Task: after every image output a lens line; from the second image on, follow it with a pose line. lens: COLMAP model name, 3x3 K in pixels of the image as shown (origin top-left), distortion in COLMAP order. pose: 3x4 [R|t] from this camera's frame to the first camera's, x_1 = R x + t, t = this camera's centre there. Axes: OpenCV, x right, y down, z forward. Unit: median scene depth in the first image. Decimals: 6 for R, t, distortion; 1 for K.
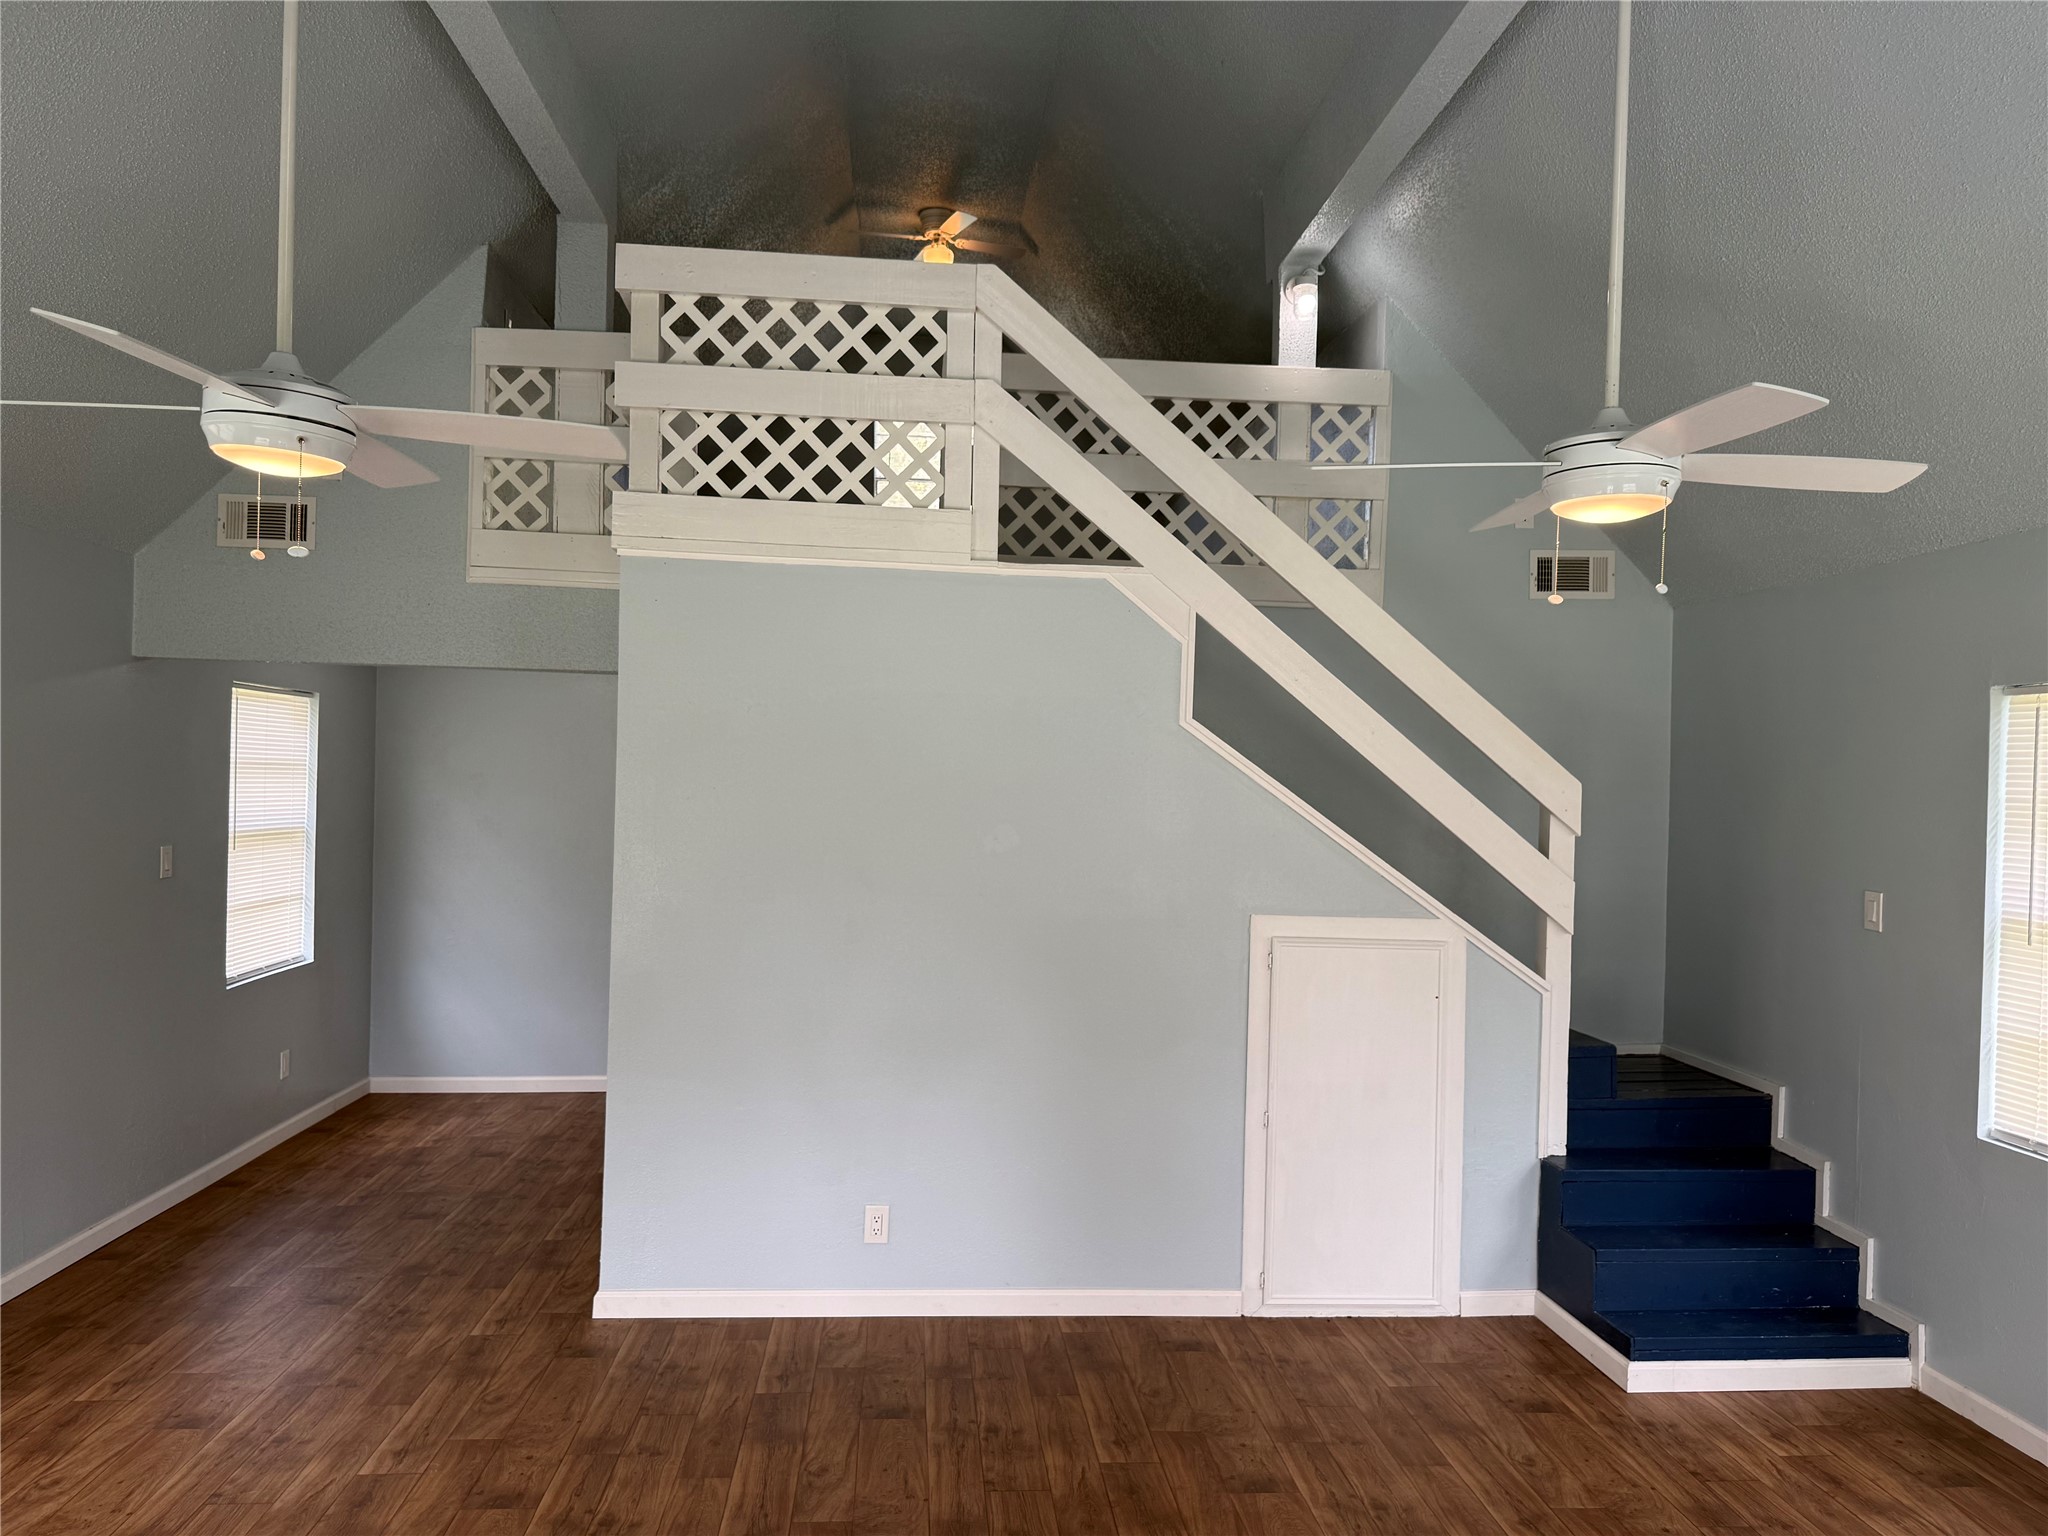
lens RADIAL K [[1445.3, 0, 1024.0], [0, 1445.3, 768.0], [0, 0, 1]] dist [-0.002264, 0.000910]
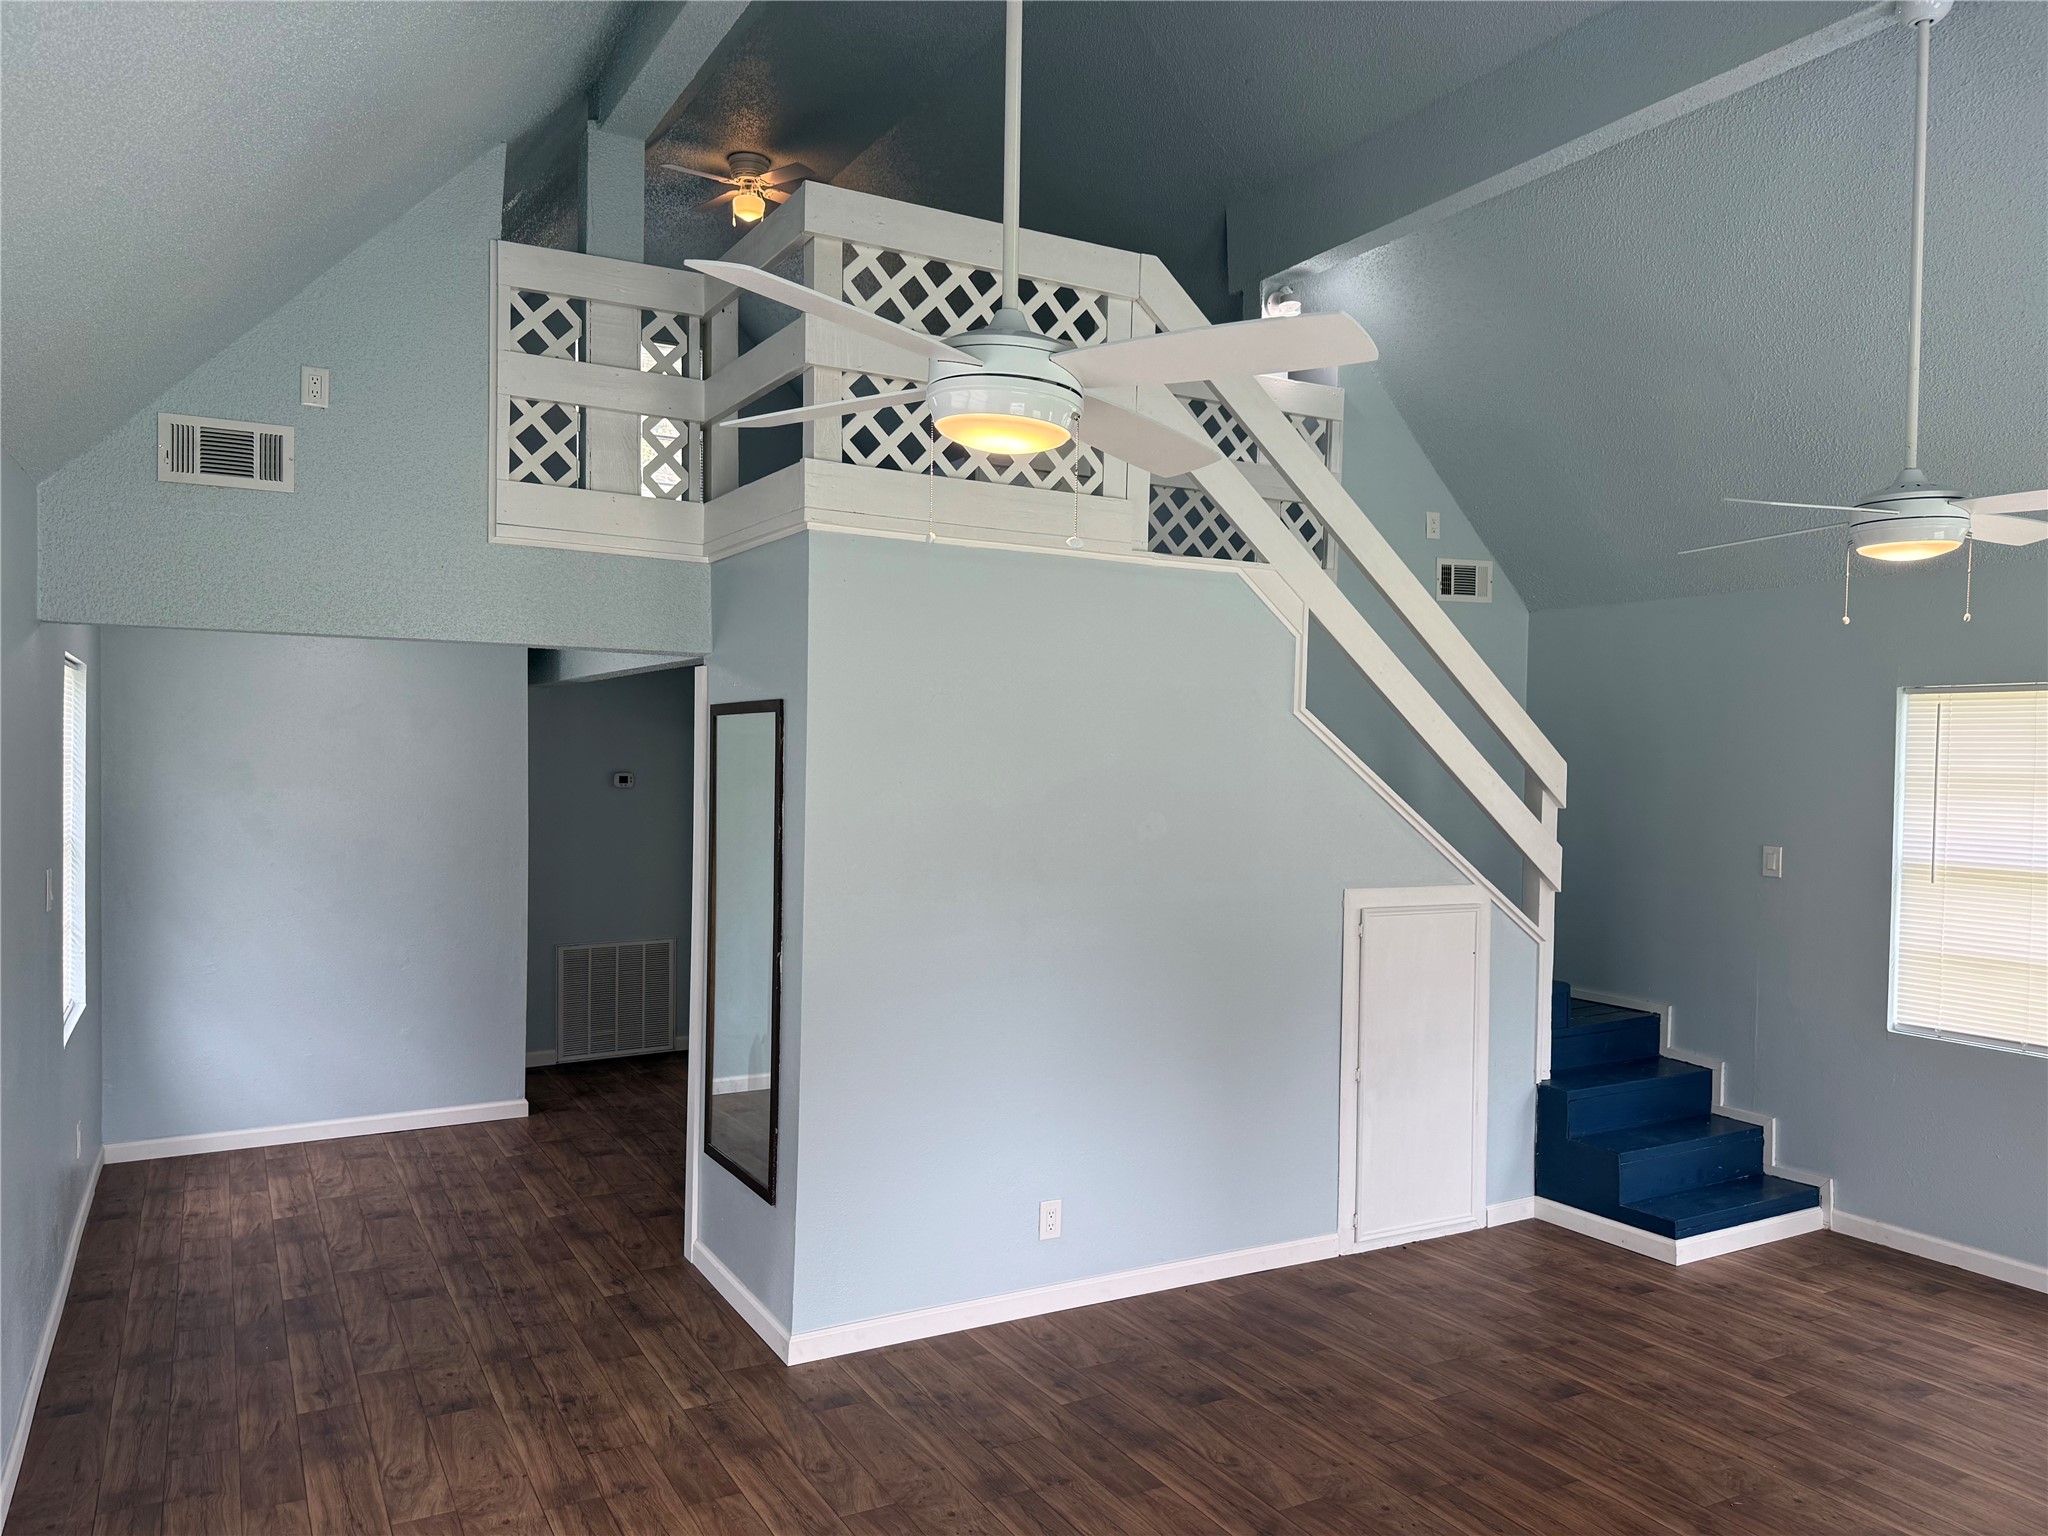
lens RADIAL K [[1439.4, 0, 1024.0], [0, 1439.4, 768.0], [0, 0, 1]] dist [0.007083, -0.005388]
pose [[0.912357, -0.015646, 0.409097, -0.508166], [0.006114, 0.999679, 0.024597, -0.017372], [-0.409350, -0.019940, 0.912159, 0.112251]]
